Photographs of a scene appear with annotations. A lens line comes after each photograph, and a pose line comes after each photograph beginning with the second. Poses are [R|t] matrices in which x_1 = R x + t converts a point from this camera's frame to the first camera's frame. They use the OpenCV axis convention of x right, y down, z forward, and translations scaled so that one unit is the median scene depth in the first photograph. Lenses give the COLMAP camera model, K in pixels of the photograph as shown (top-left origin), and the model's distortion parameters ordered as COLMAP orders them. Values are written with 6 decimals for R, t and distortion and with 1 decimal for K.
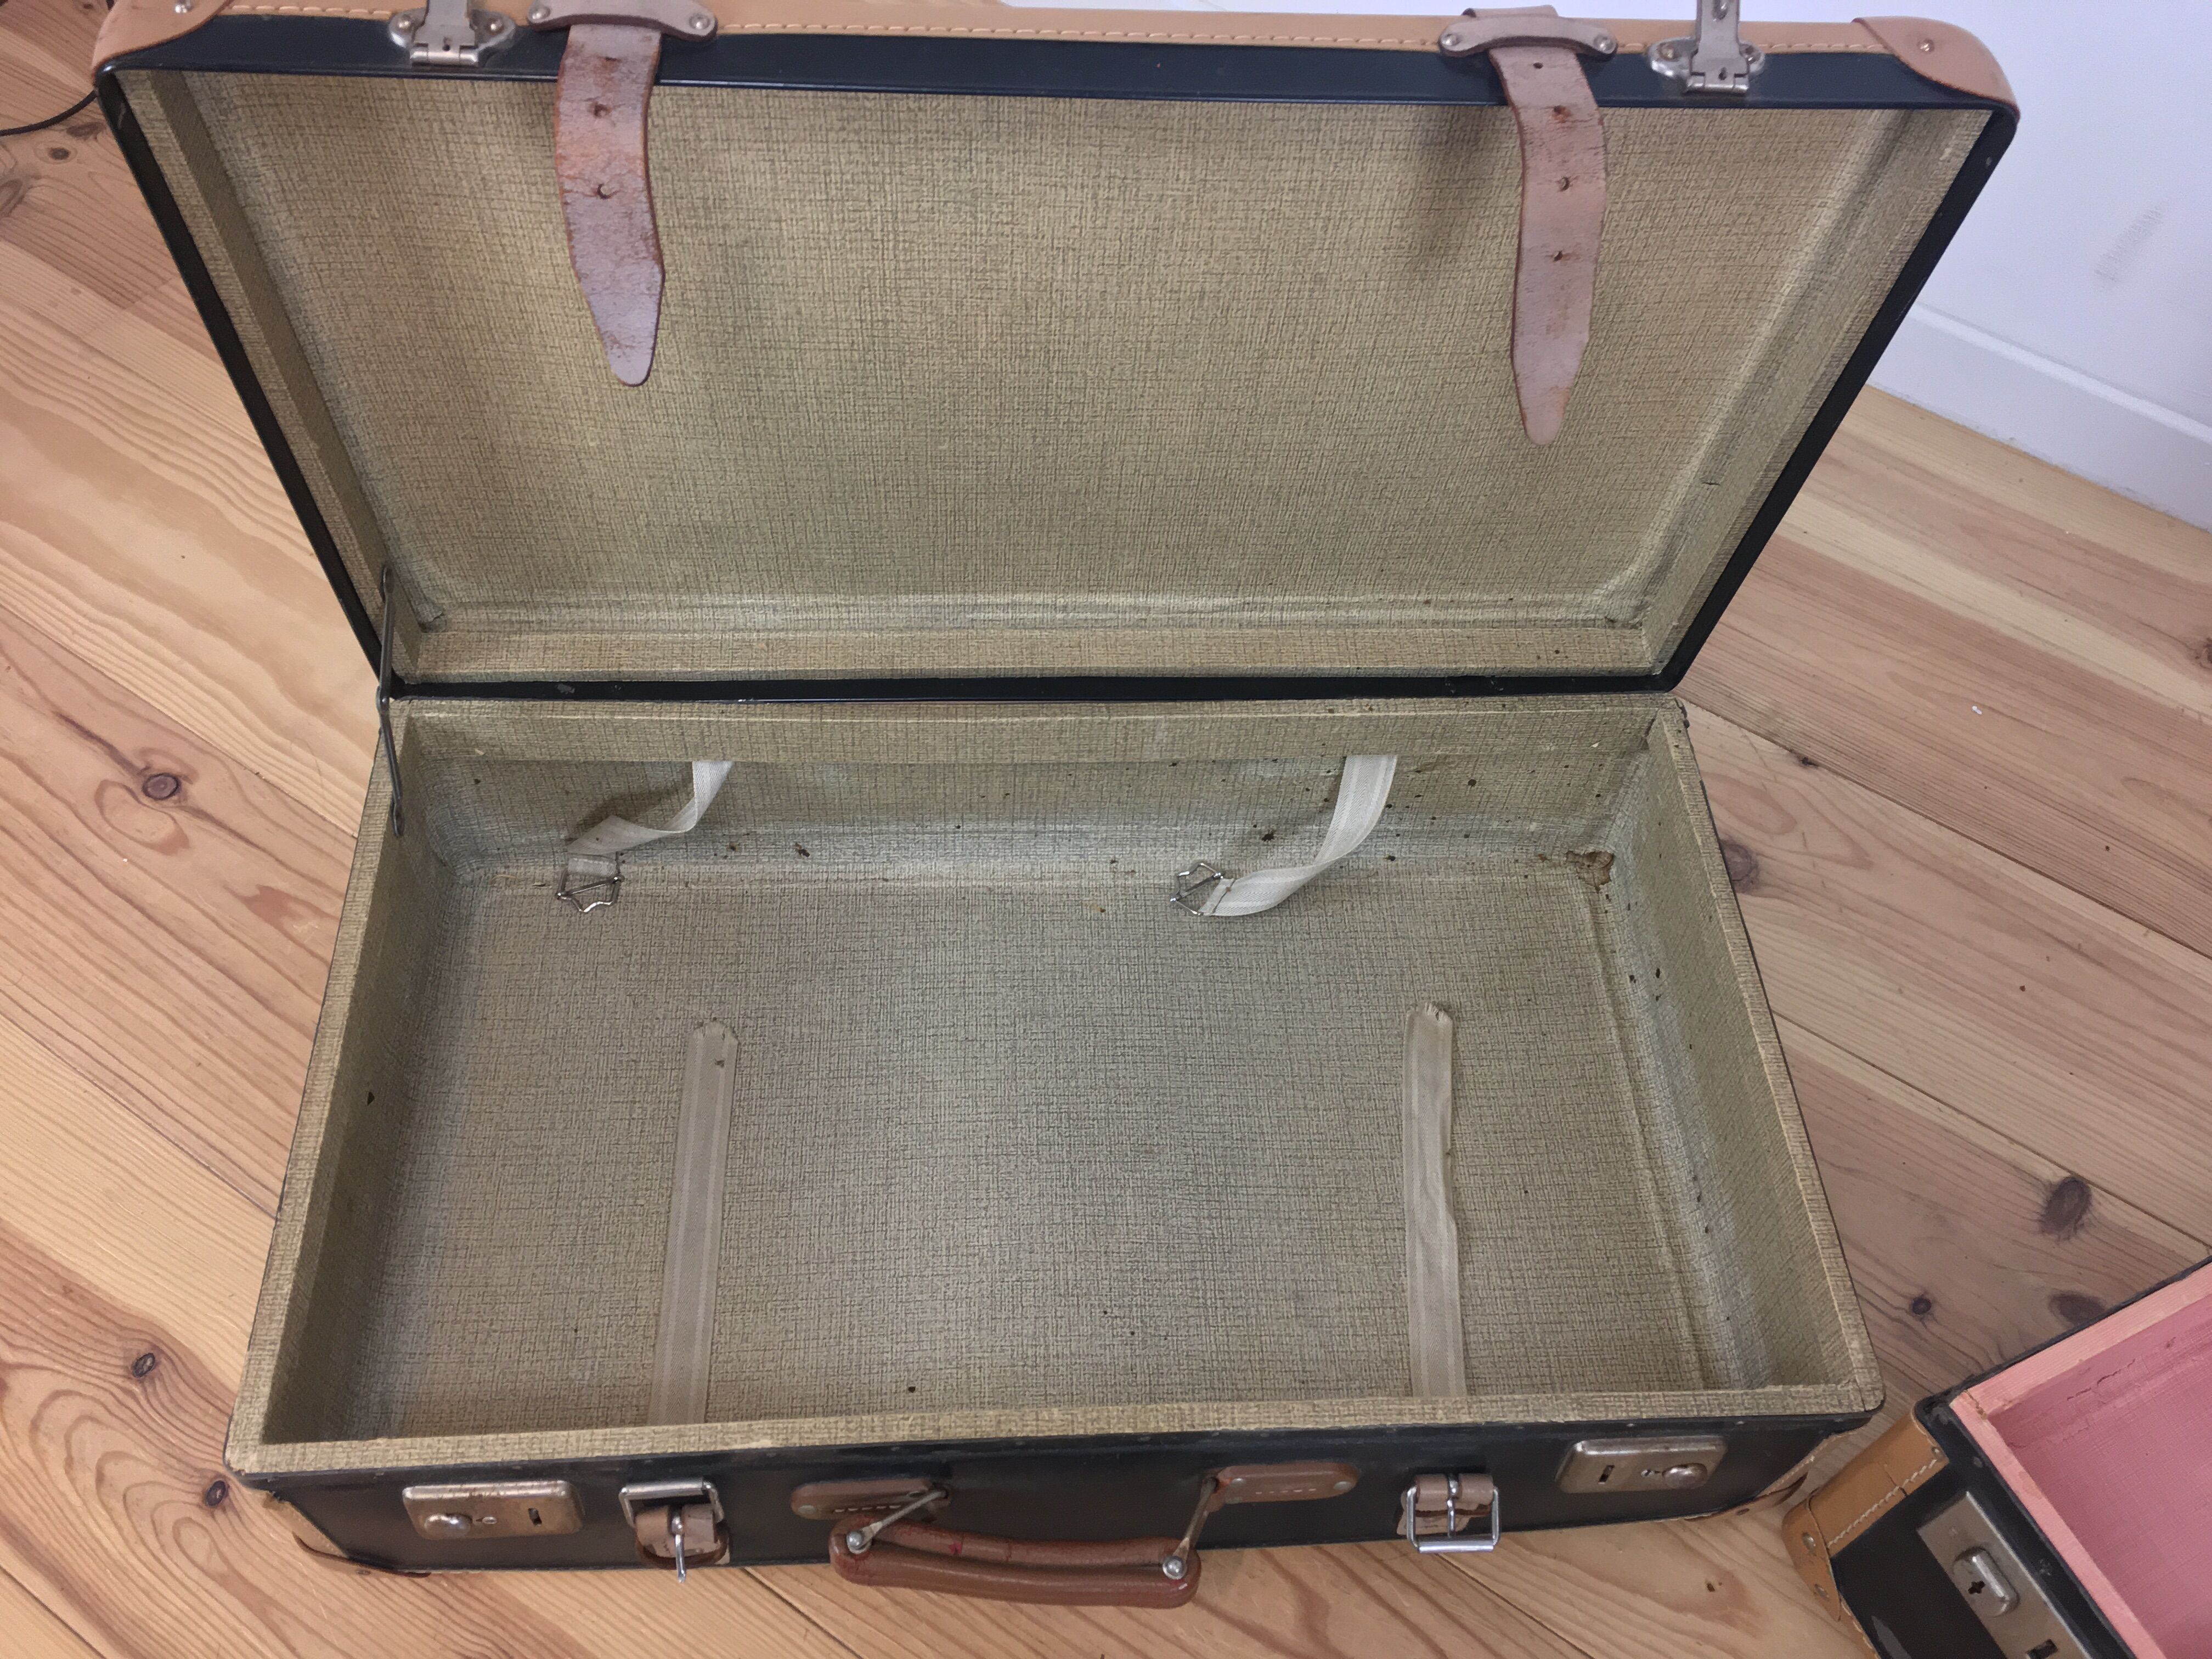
lens RADIAL K [[1902.0, 0, 1097.5], [0, 1902.0, 832.3], [0, 0, 1]] dist [0.071123, -0.120483]
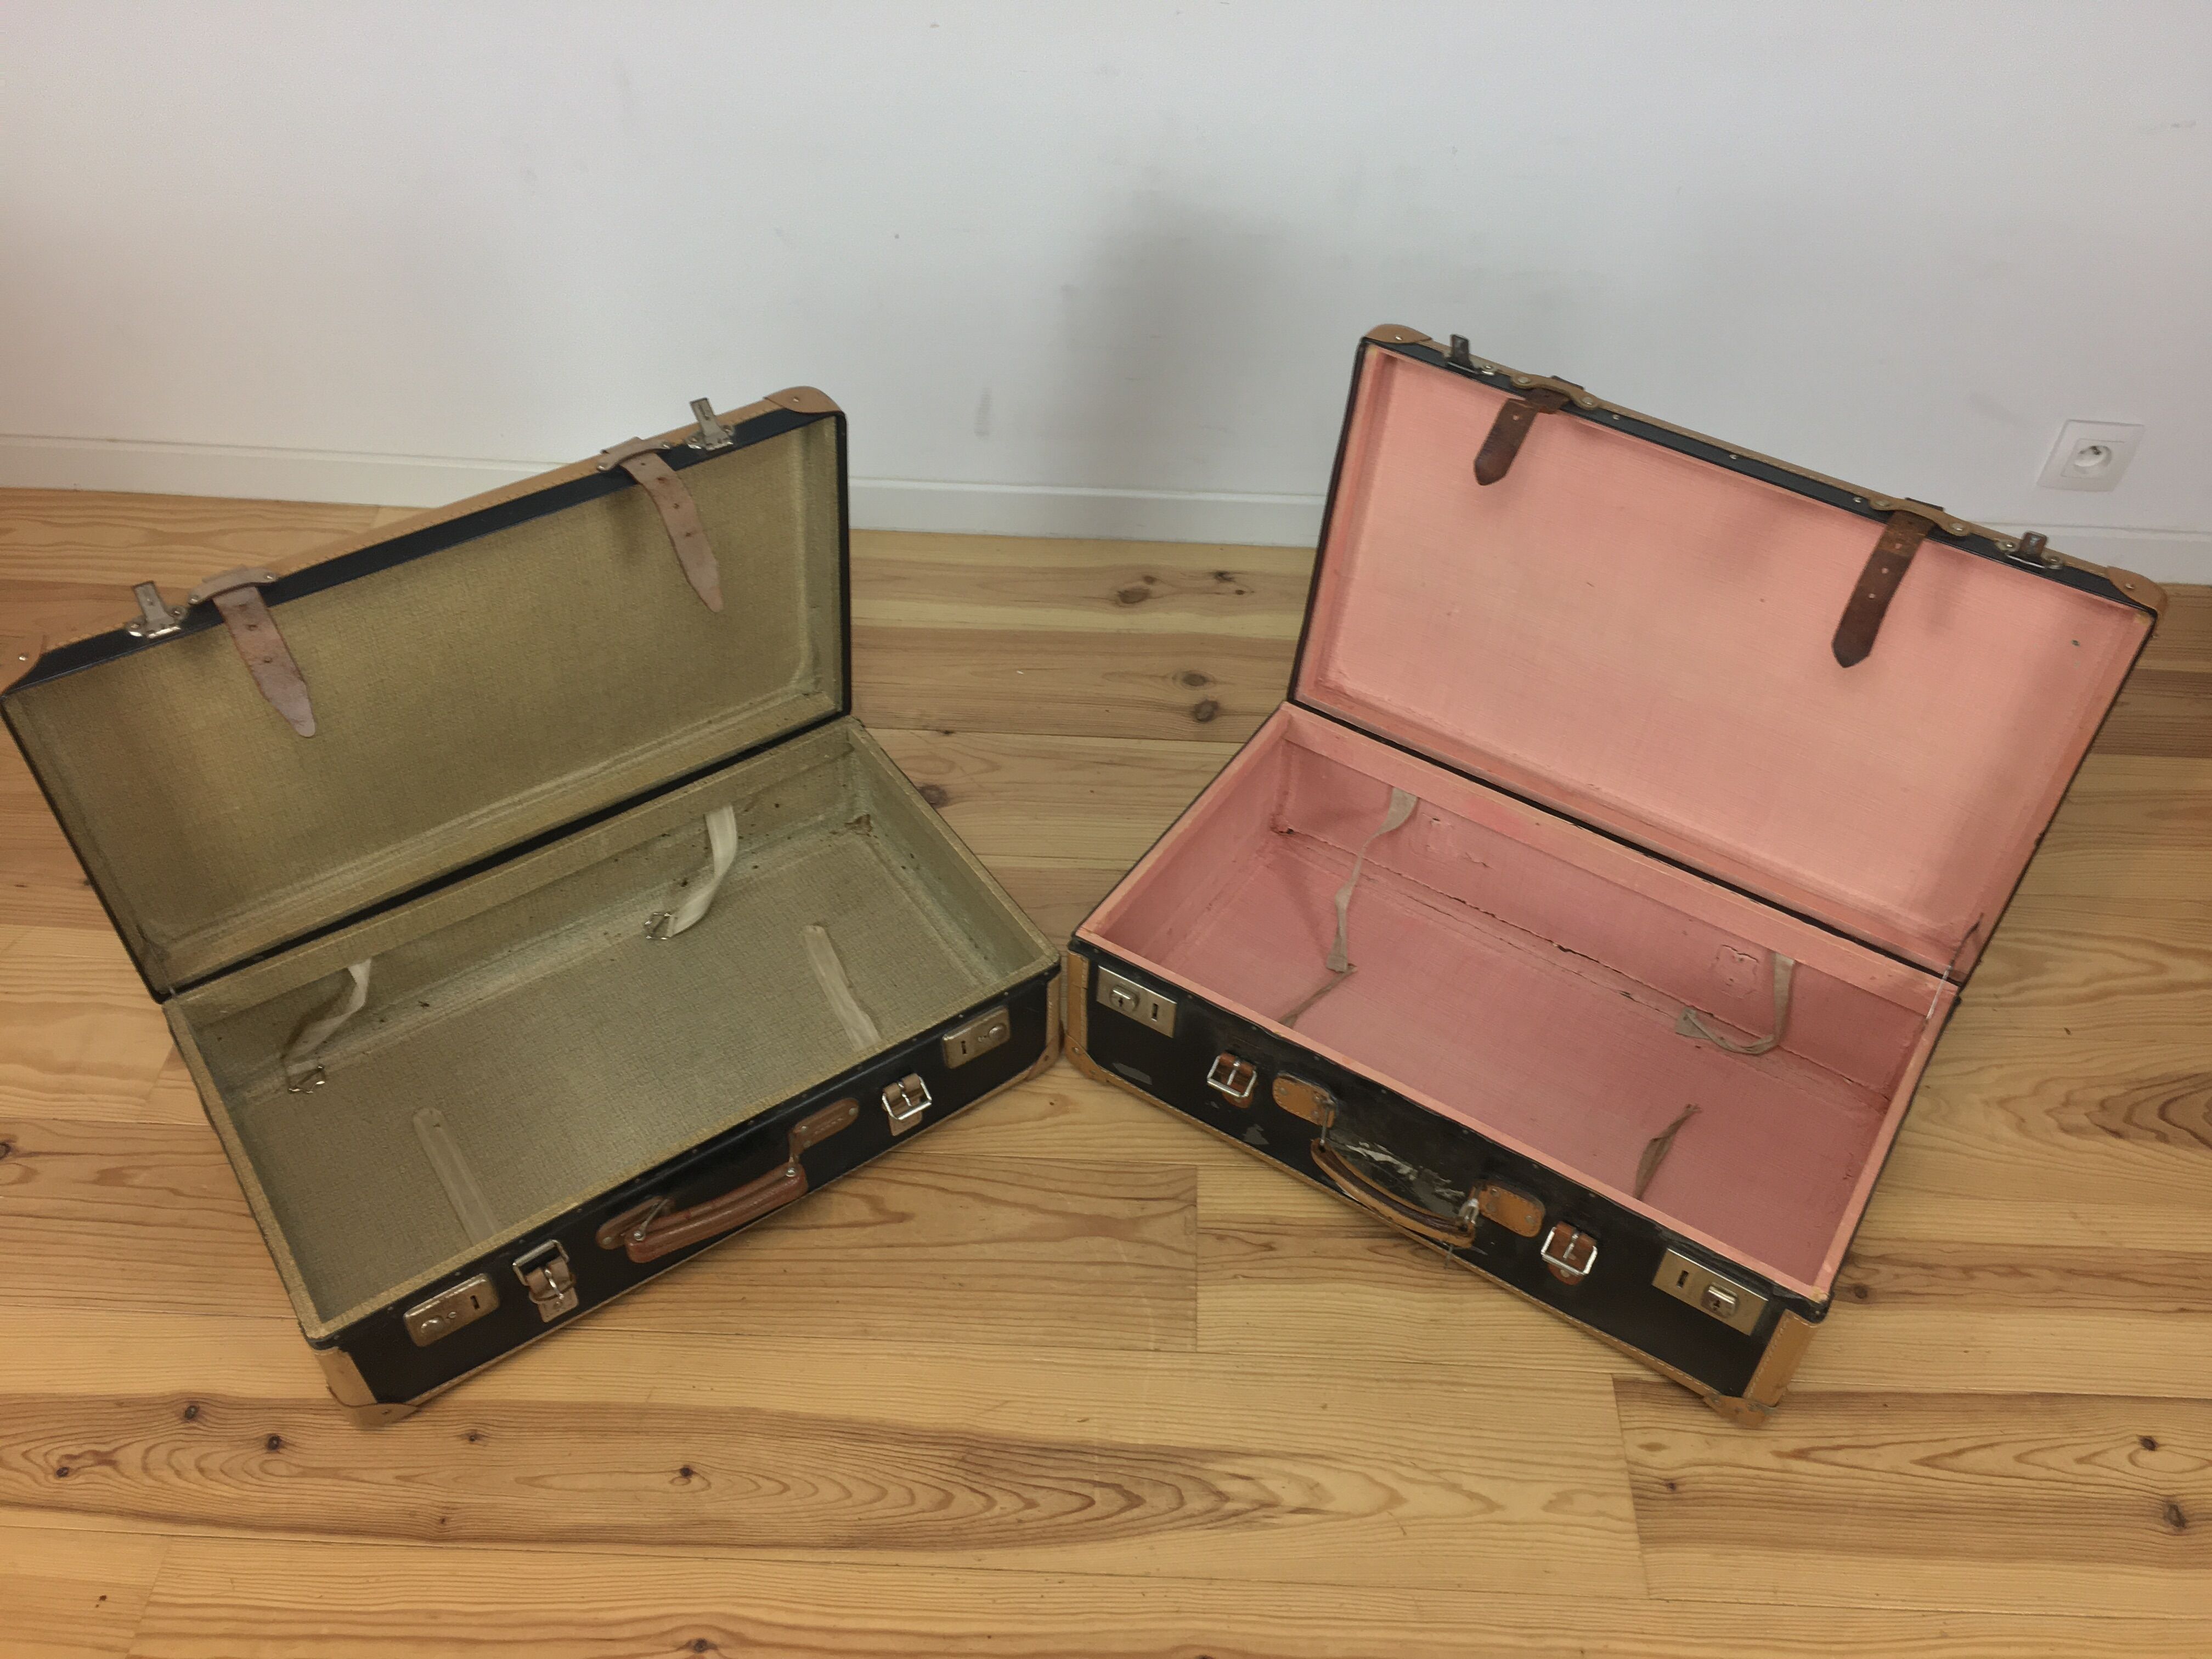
lens RADIAL K [[1902.0, 0, 1102.3], [0, 1902.0, 829.2], [0, 0, 1]] dist [0.071123, -0.120483]
pose [[0.853176, -0.399205, 0.335748, -0.164771], [0.439284, 0.896968, -0.049777, 0.234174], [-0.281284, 0.189957, 0.940636, -0.825267]]
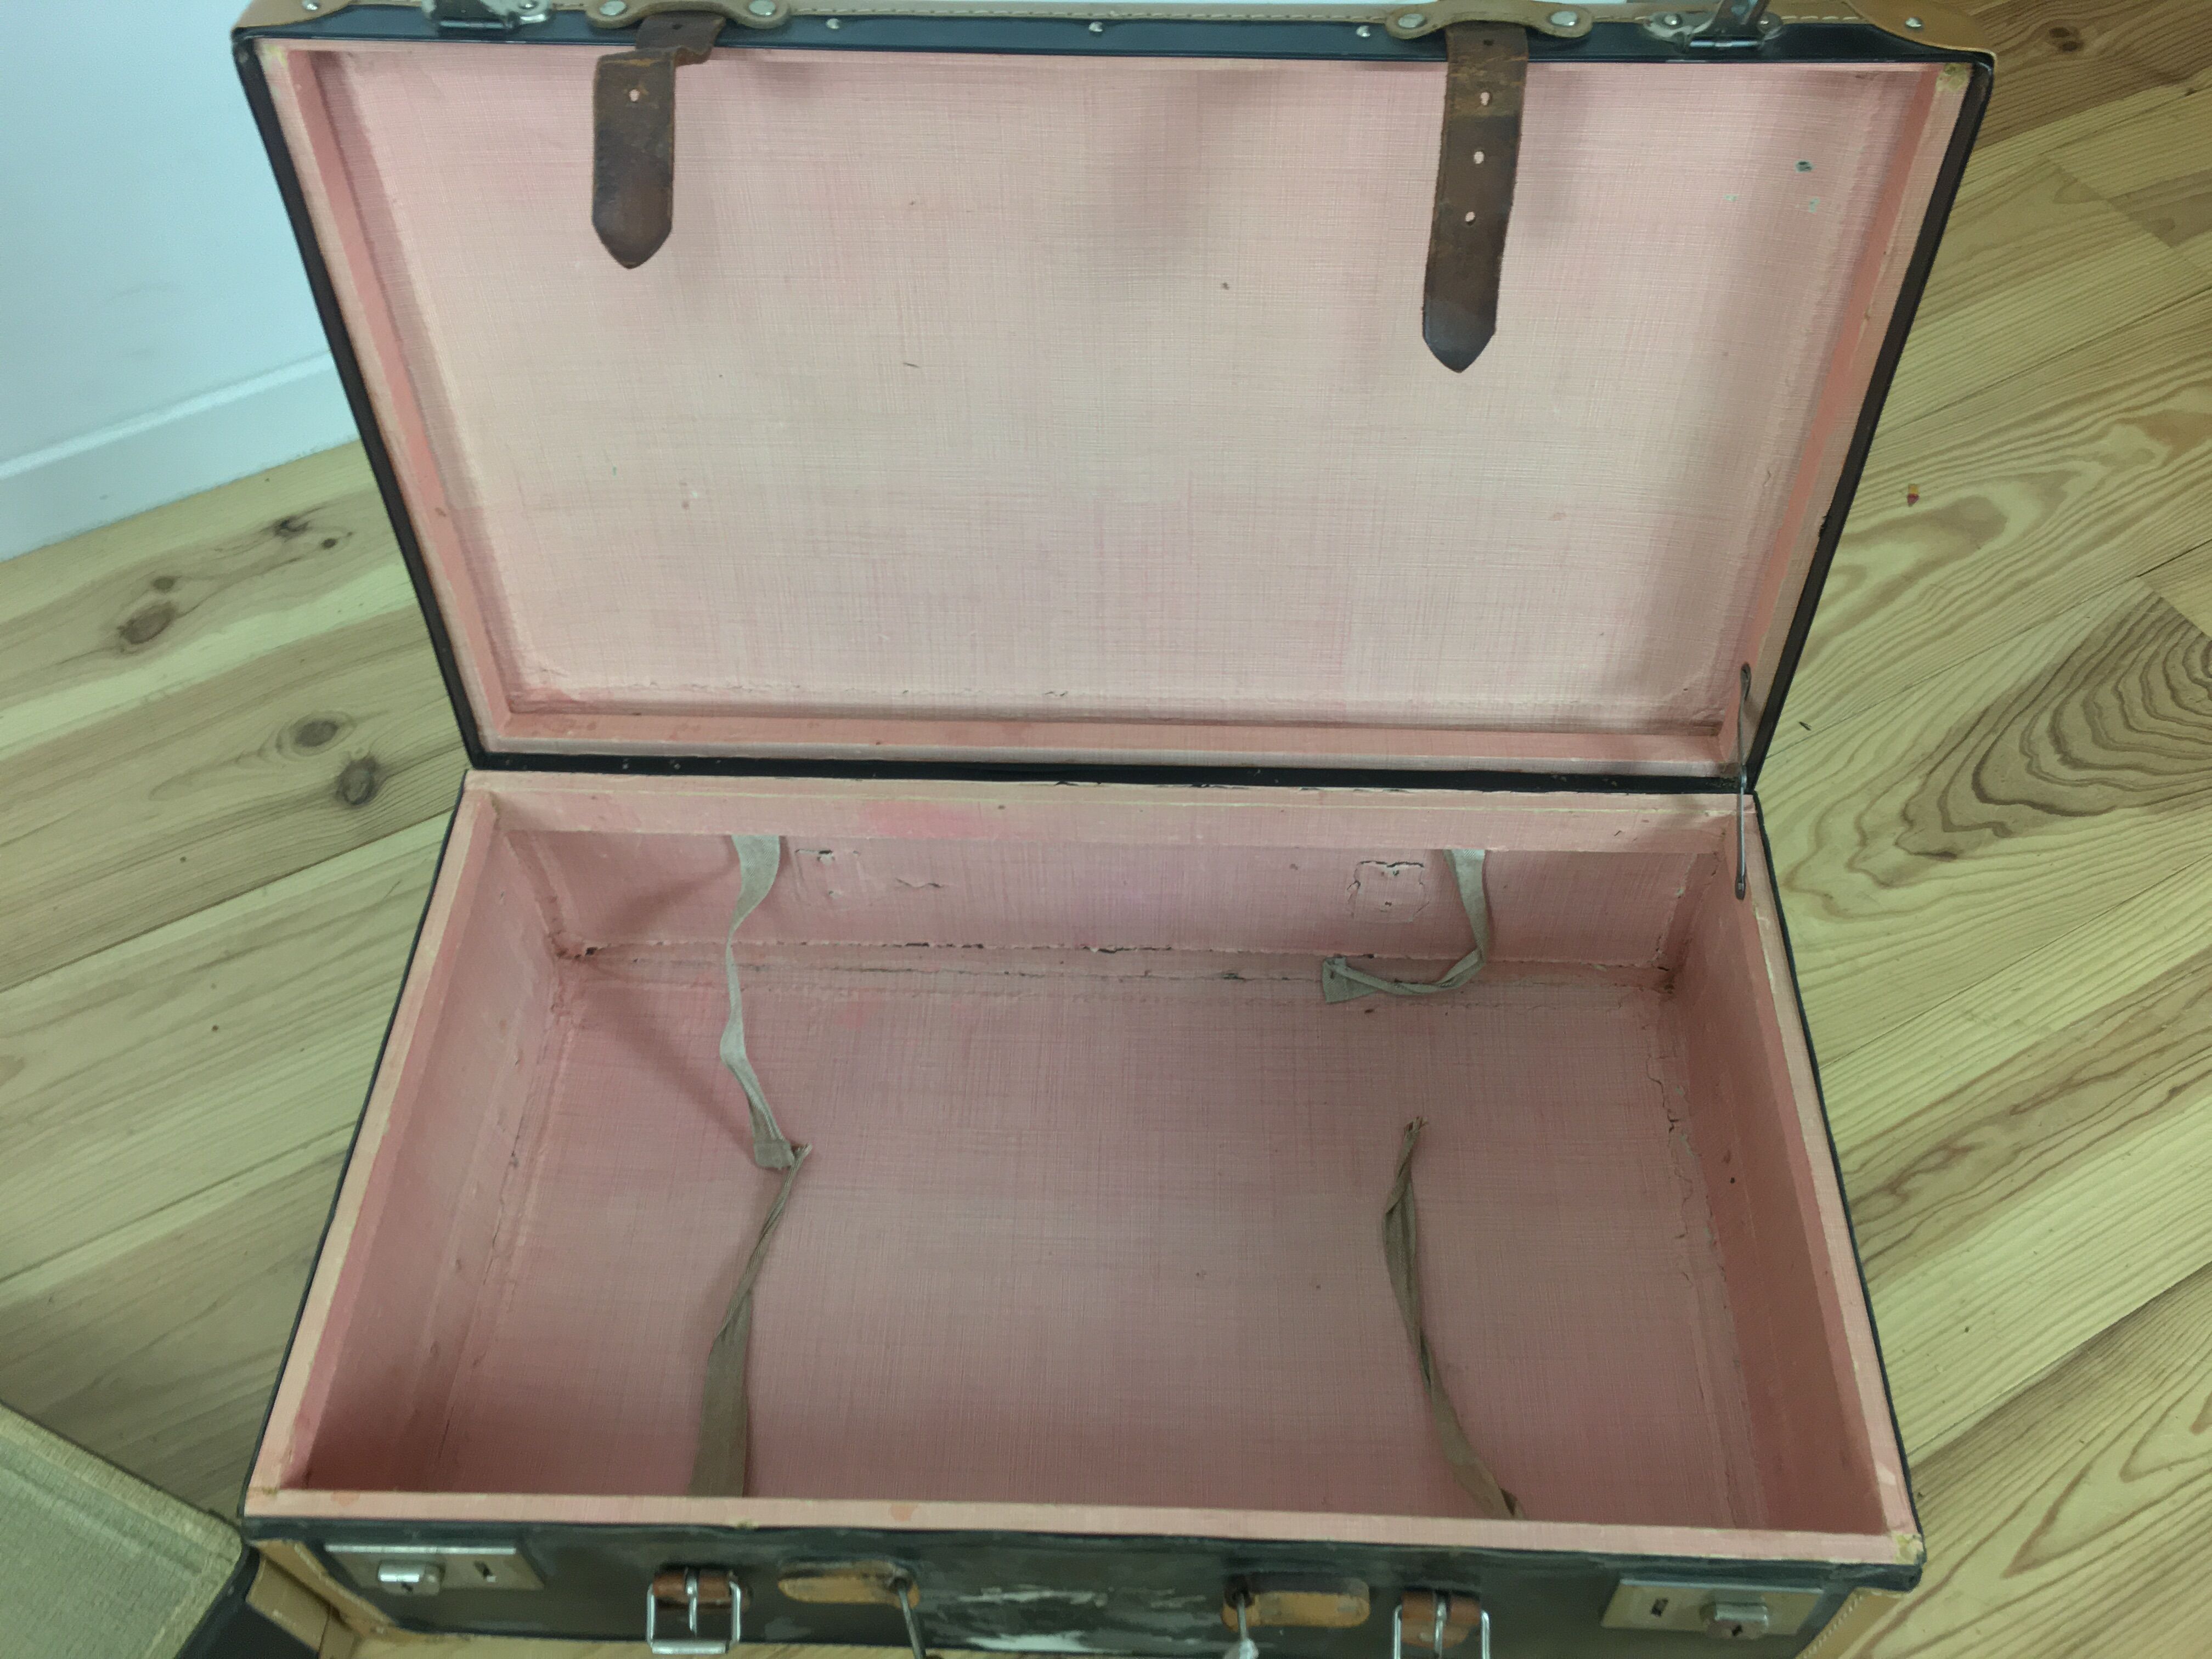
lens RADIAL K [[1902.0, 0, 1114.3], [0, 1902.0, 830.2], [0, 0, 1]] dist [0.071123, -0.120483]
pose [[0.463024, -0.756091, 0.462531, 0.346347], [0.741253, 0.616431, 0.265626, 0.109801], [-0.485956, 0.219861, 0.845877, -0.119422]]
